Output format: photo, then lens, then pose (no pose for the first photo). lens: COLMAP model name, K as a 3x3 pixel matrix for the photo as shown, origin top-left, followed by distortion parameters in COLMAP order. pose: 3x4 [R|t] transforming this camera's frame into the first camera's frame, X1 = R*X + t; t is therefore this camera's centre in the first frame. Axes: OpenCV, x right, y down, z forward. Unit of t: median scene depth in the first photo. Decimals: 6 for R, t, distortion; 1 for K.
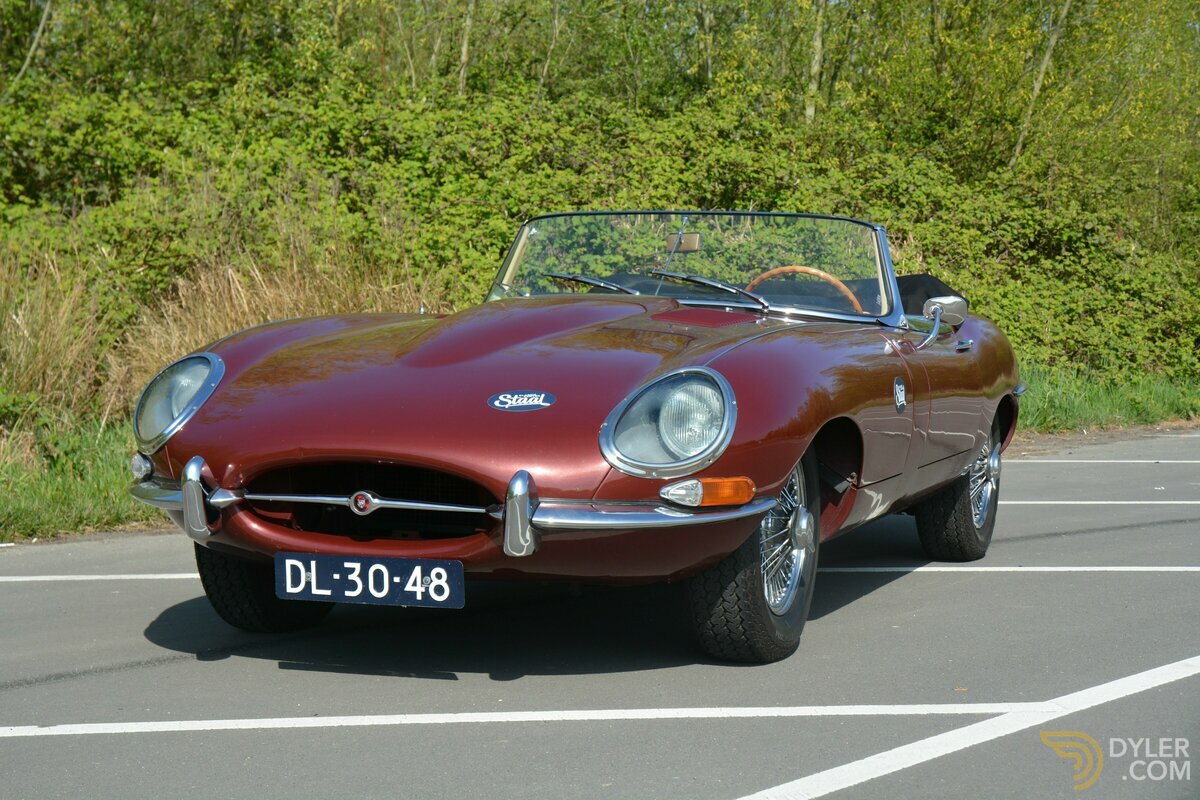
lens RADIAL K [[2248.0, 0, 596.0], [0, 2248.0, 399.0], [0, 0, 1]] dist [0.231579, 0.000000]
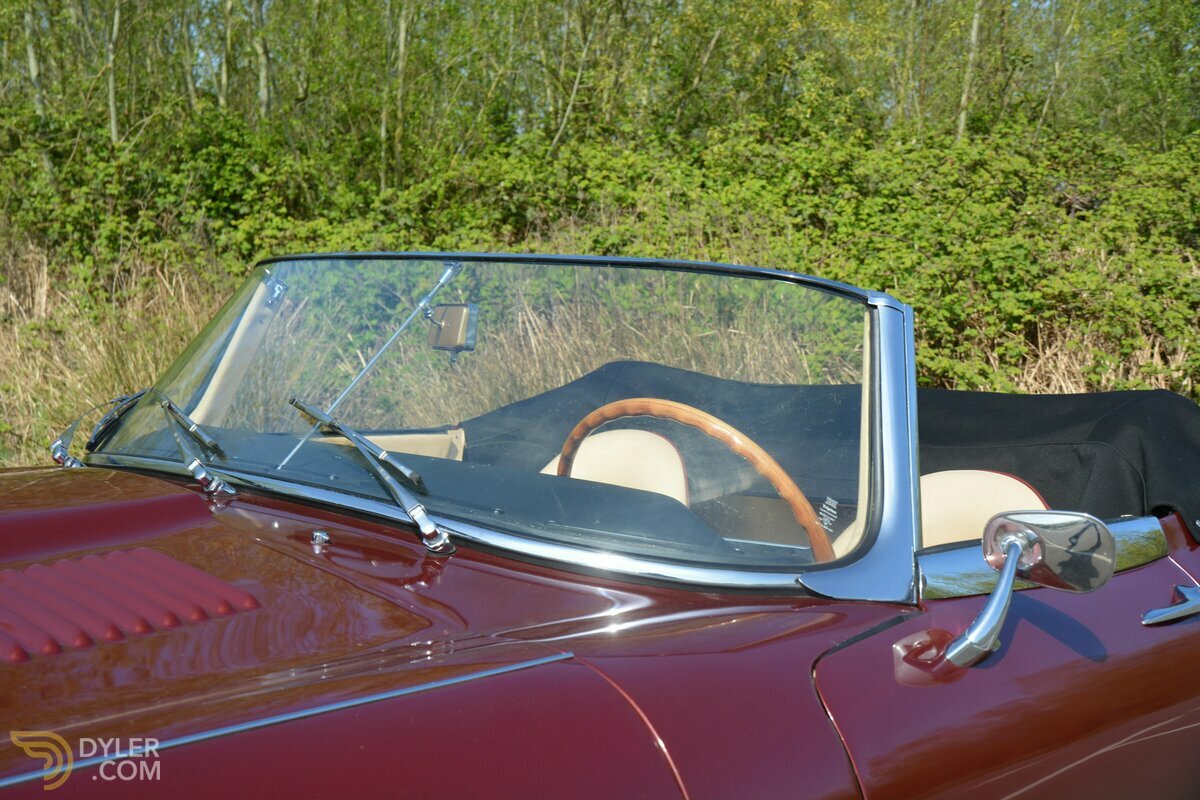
lens RADIAL K [[1512.4, 0, 573.5], [0, 1512.4, 401.9], [0, 0, 1]] dist [0.097204, 0.000000]
pose [[0.920586, 0.038934, -0.388594, 0.106989], [-0.030918, 0.999161, 0.026862, -0.039321], [0.389314, -0.012714, 0.921017, 0.460439]]
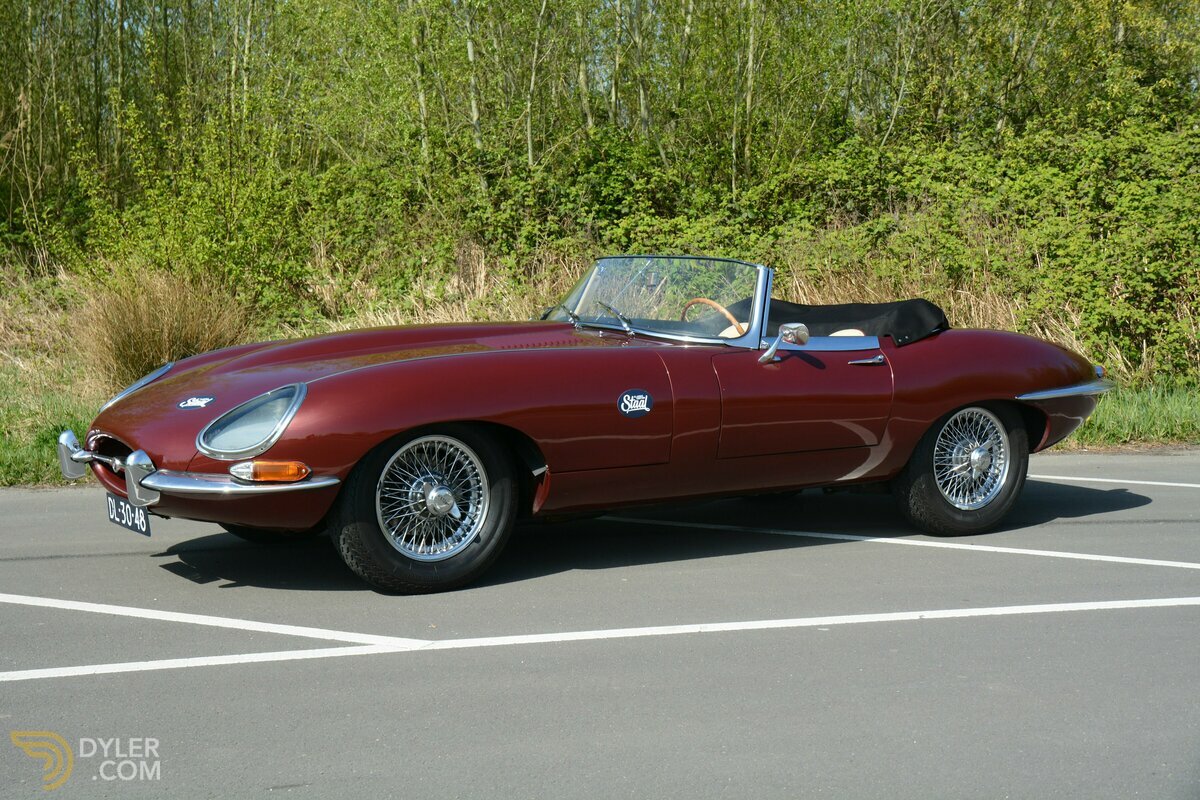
lens RADIAL K [[1683.2, 0, 598.7], [0, 1683.2, 402.4], [0, 0, 1]] dist [0.121980, 0.000000]
pose [[0.799432, 0.037658, -0.599576, 0.379688], [-0.019290, 0.999128, 0.037034, -0.020453], [0.600447, -0.018040, 0.799461, 0.114705]]
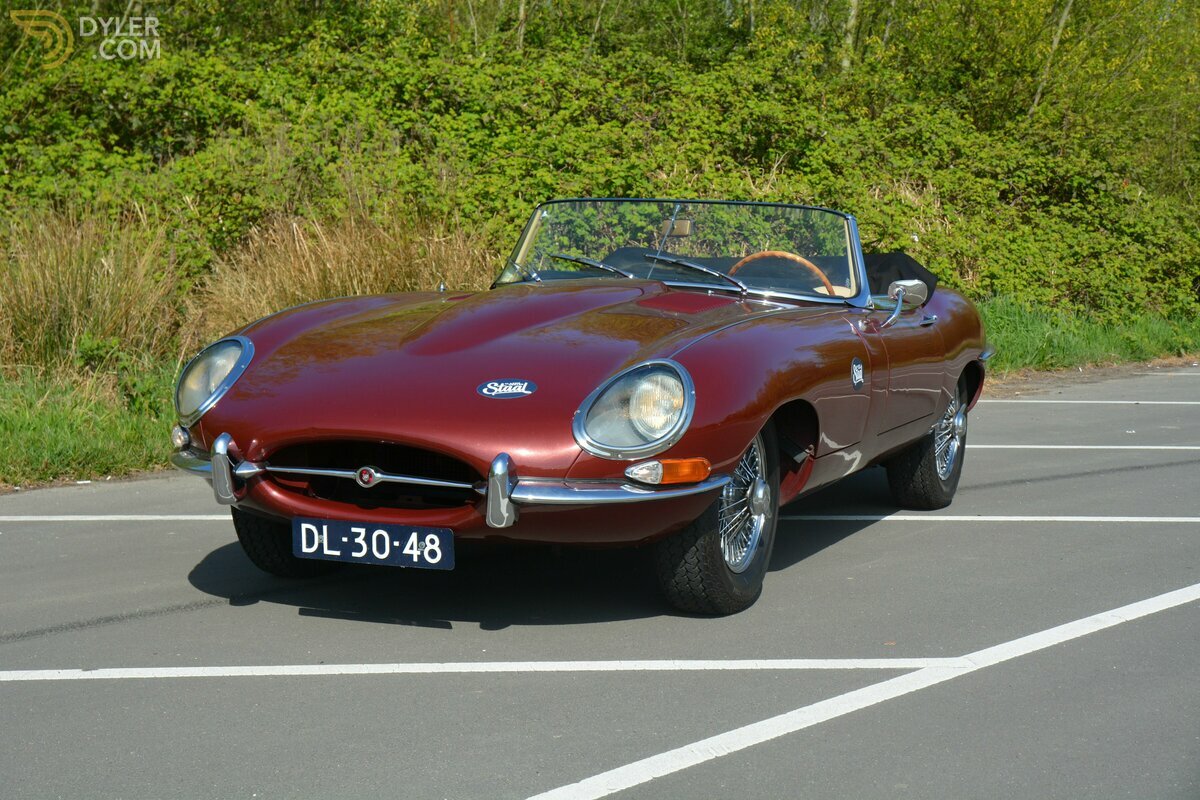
lens RADIAL K [[2077.9, 0, 601.5], [0, 2077.9, 397.7], [0, 0, 1]] dist [0.189005, 0.000000]
pose [[0.999522, 0.011694, -0.028612, 0.019997], [-0.010480, 0.999054, 0.042207, -0.017561], [0.029078, -0.041887, 0.998699, -0.023216]]
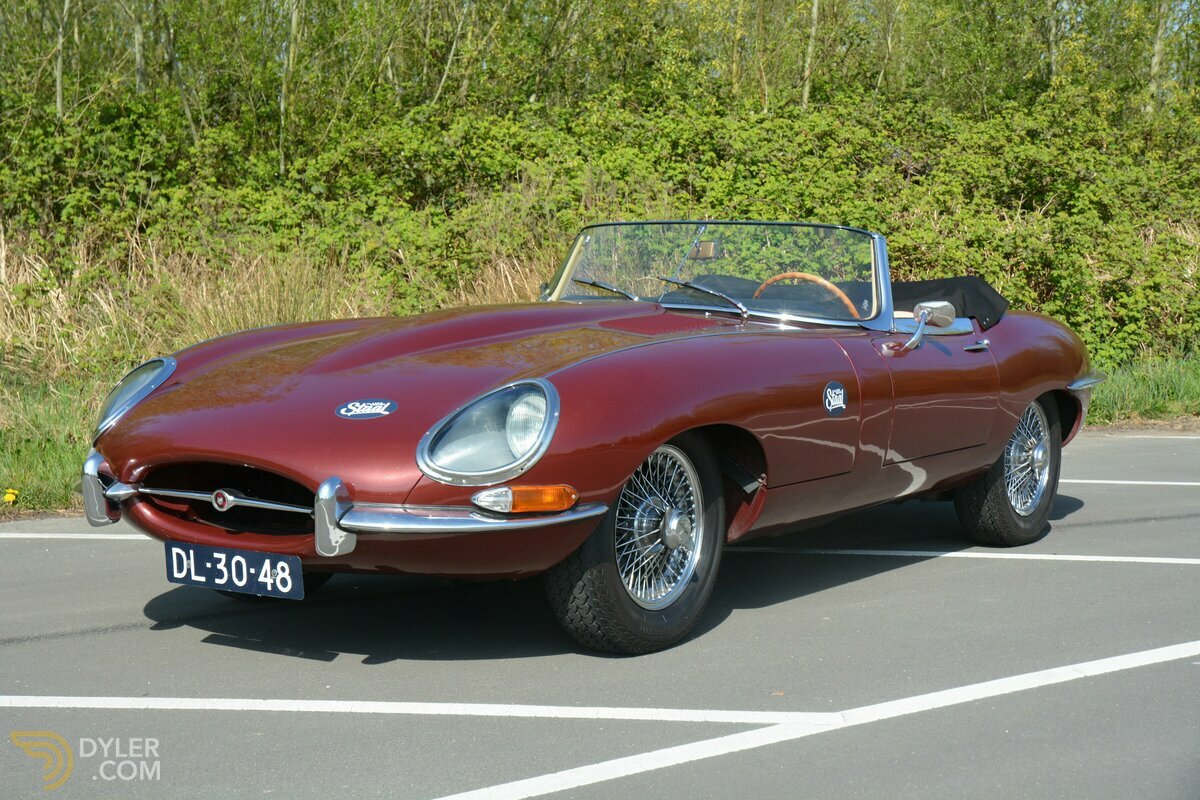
lens RADIAL K [[1858.3, 0, 599.0], [0, 1858.3, 405.4], [0, 0, 1]] dist [0.160465, 0.000000]
pose [[0.970728, 0.016095, -0.239643, 0.128072], [-0.009576, 0.999552, 0.028341, -0.012081], [0.239992, -0.025216, 0.970447, 0.070768]]
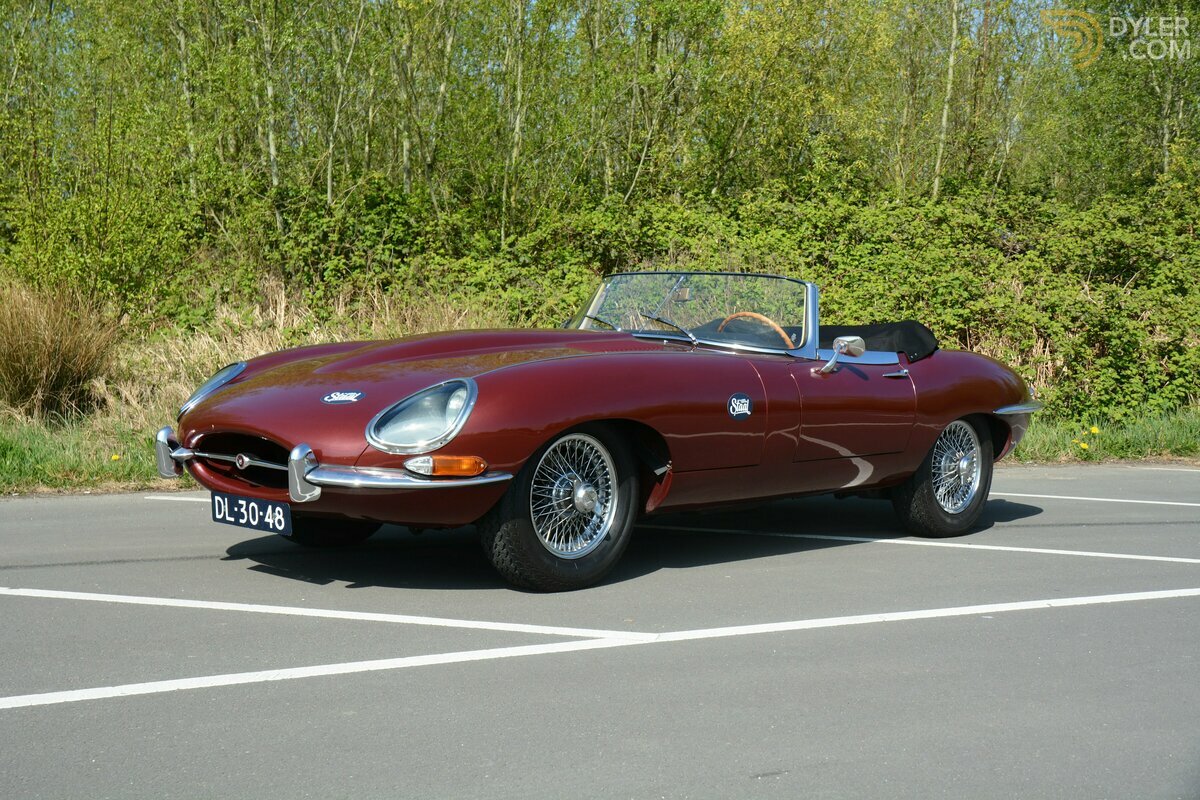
lens RADIAL K [[1512.4, 0, 588.9], [0, 1512.4, 409.0], [0, 0, 1]] dist [0.097204, 0.000000]
pose [[0.918400, 0.036509, -0.393966, 0.222206], [-0.036351, 0.999308, 0.007866, -0.002186], [0.393981, 0.007097, 0.919091, 0.069925]]
